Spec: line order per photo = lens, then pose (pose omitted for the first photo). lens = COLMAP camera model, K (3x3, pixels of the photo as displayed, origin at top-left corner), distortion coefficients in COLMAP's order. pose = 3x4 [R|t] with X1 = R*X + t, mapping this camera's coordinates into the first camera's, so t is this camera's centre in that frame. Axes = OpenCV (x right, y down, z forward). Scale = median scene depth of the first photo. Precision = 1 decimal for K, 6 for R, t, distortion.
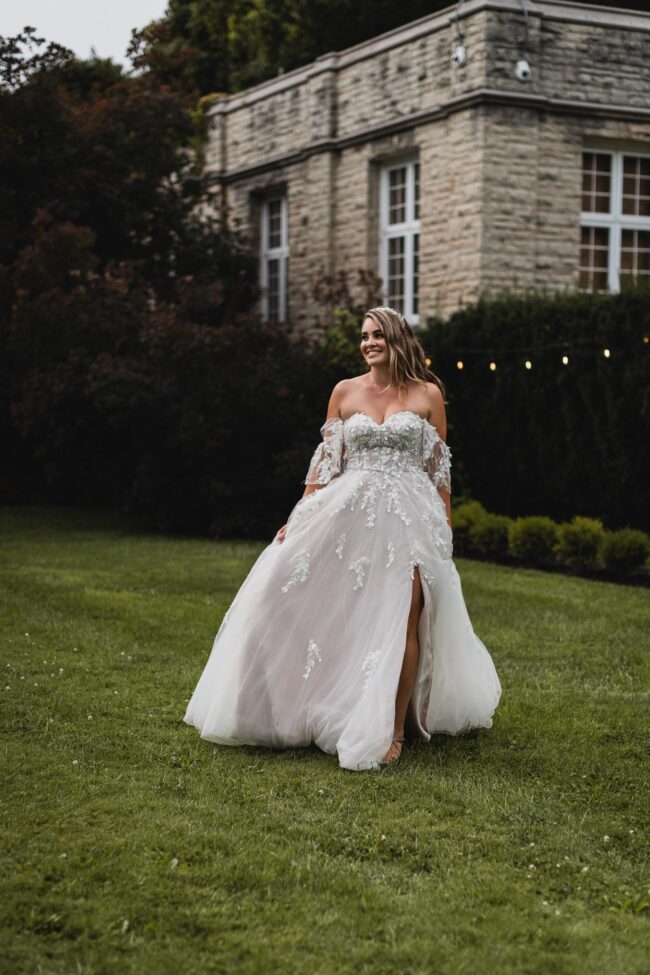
lens RADIAL K [[1648.3, 0, 324.5], [0, 1648.3, 565.5], [0, 0, 1]] dist [0.011815, 0.011239]
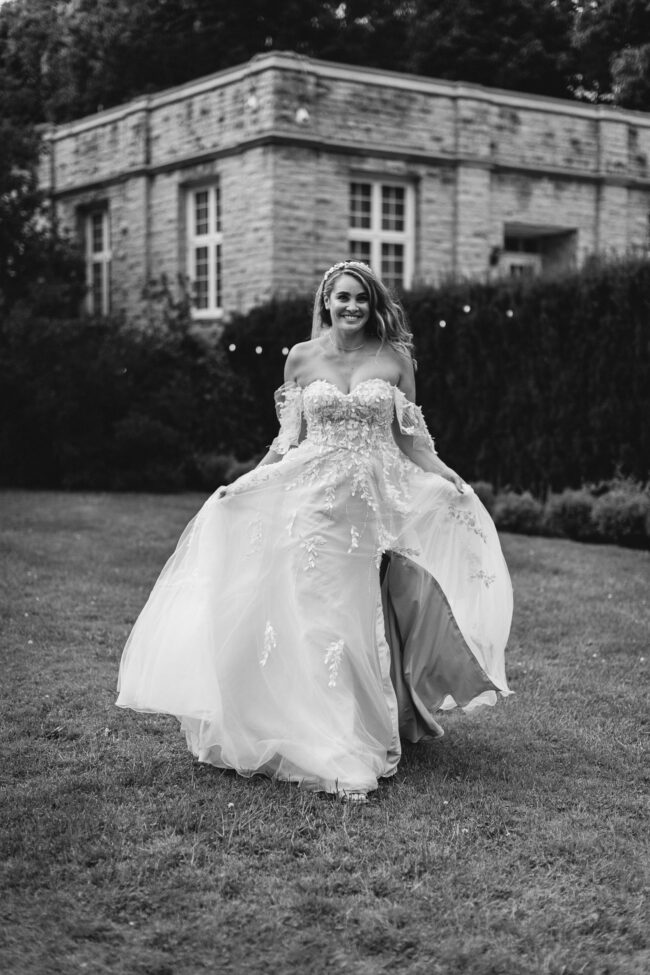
lens RADIAL K [[1463.7, 0, 325.0], [0, 1463.7, 487.5], [0, 0, 1]] dist [0.032023, 0.126055]
pose [[0.988571, -0.016544, 0.149844, -0.034378], [0.019974, 0.999571, -0.021413, 0.007874], [-0.149425, 0.024161, 0.988478, -0.102862]]
